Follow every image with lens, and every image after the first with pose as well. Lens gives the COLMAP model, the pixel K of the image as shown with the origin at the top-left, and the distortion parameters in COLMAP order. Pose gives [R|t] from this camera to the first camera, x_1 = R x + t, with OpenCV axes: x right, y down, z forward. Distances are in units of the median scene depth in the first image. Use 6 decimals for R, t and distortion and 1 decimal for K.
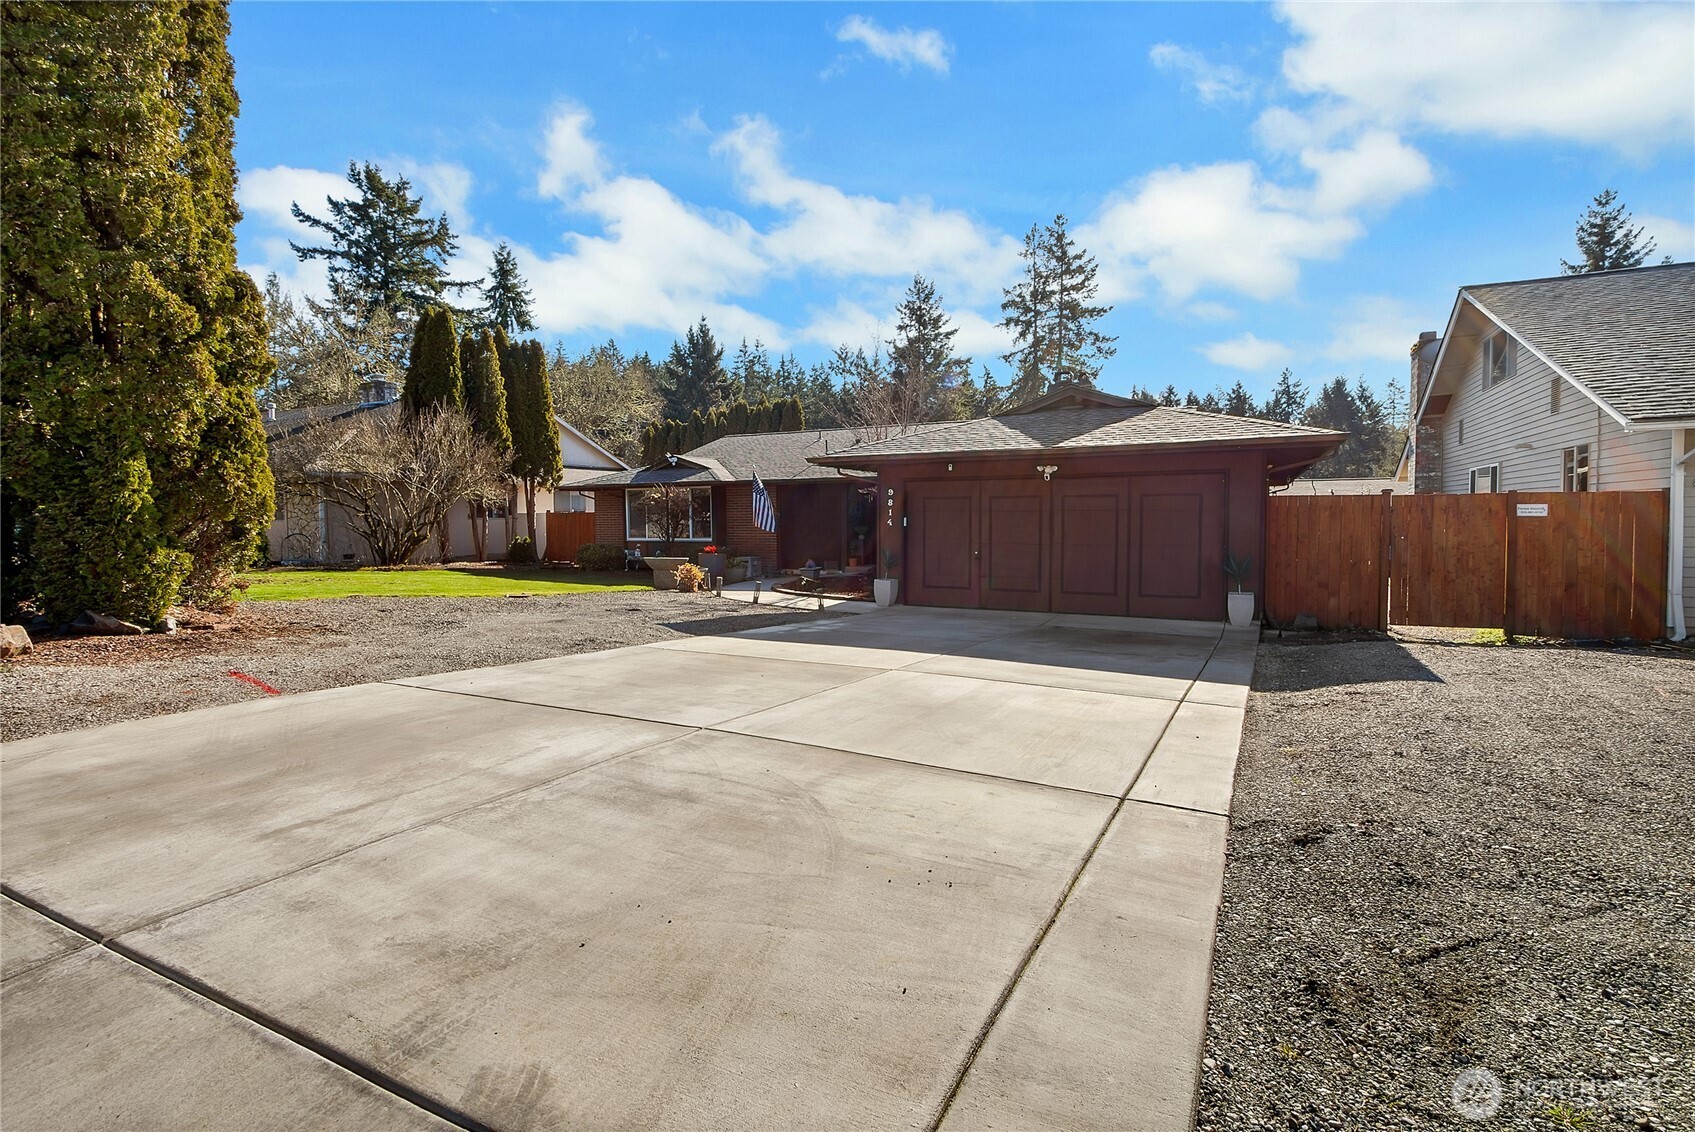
lens RADIAL K [[791.0, 0, 833.2], [0, 791.0, 542.9], [0, 0, 1]] dist [0.012053, -0.005475]
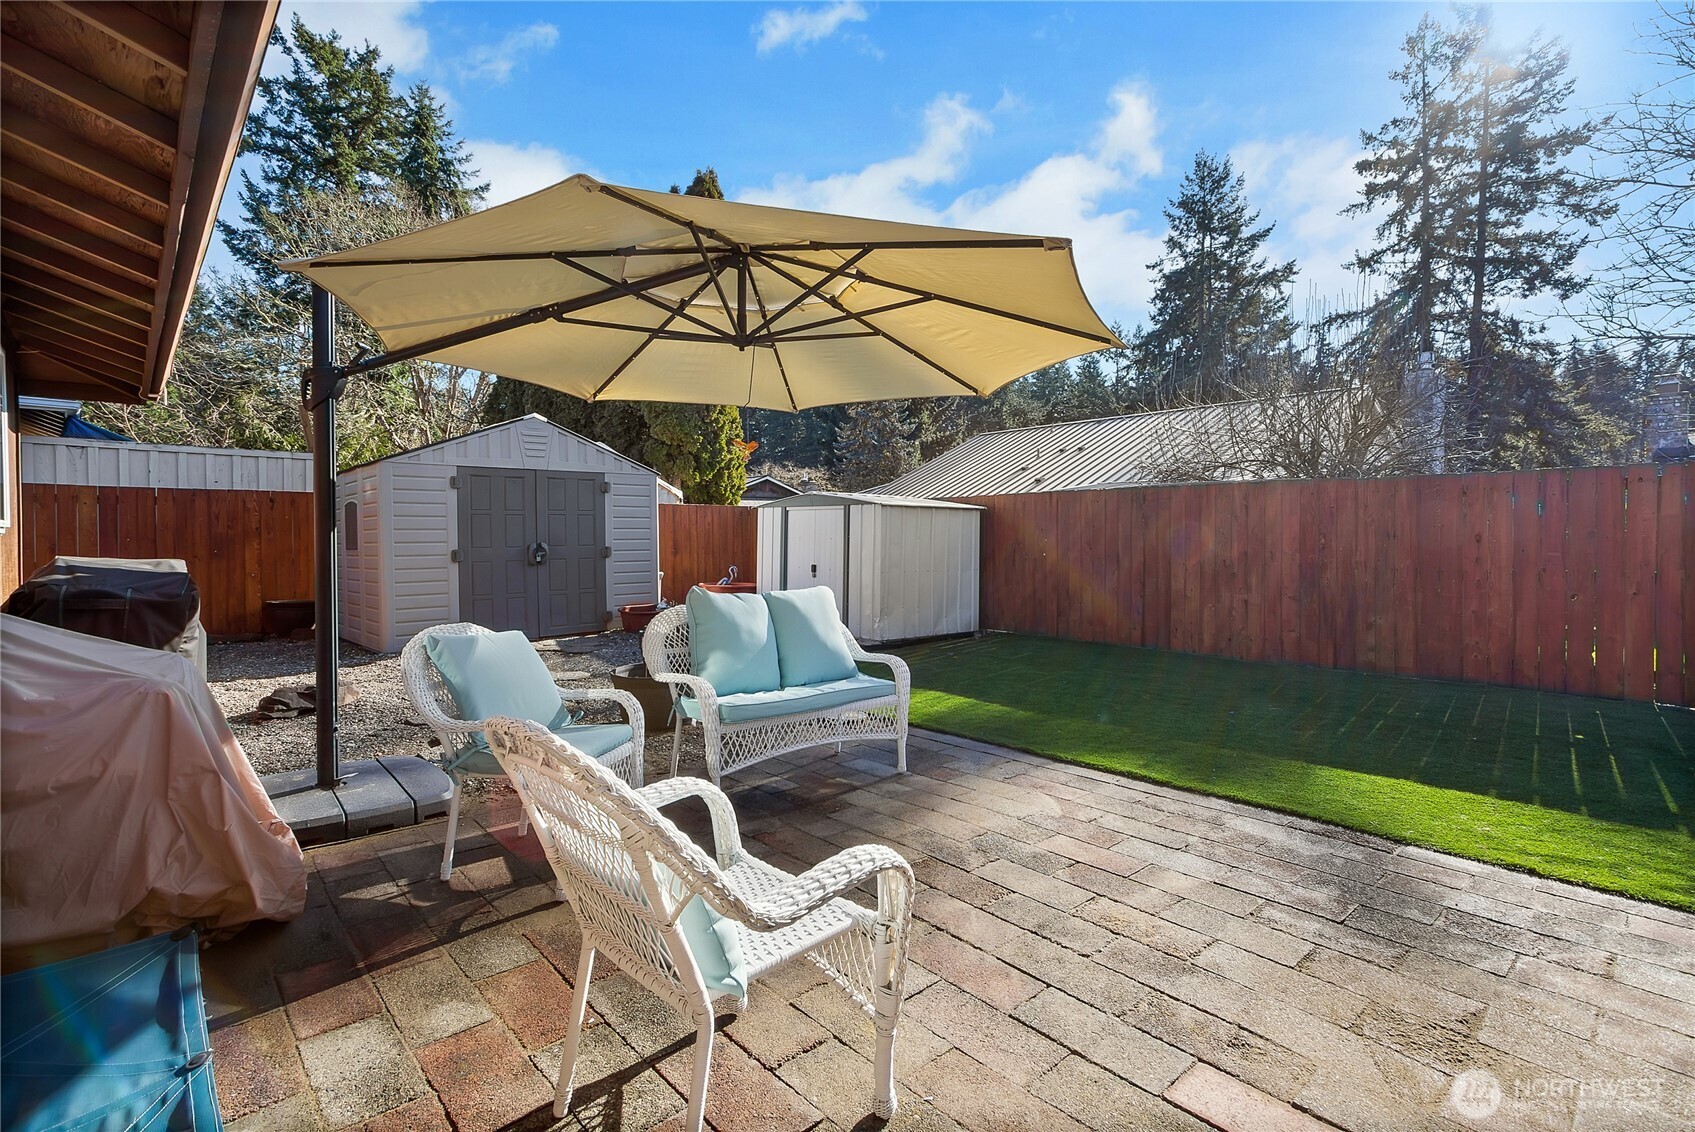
lens RADIAL K [[791.0, 0, 833.2], [0, 791.0, 542.9], [0, 0, 1]] dist [0.012053, -0.005475]
pose [[0.937000, 0.000816, -0.349329, 0.054730], [-0.010939, 0.999575, -0.027007, -0.003577], [0.349158, 0.029127, 0.936611, 0.315069]]
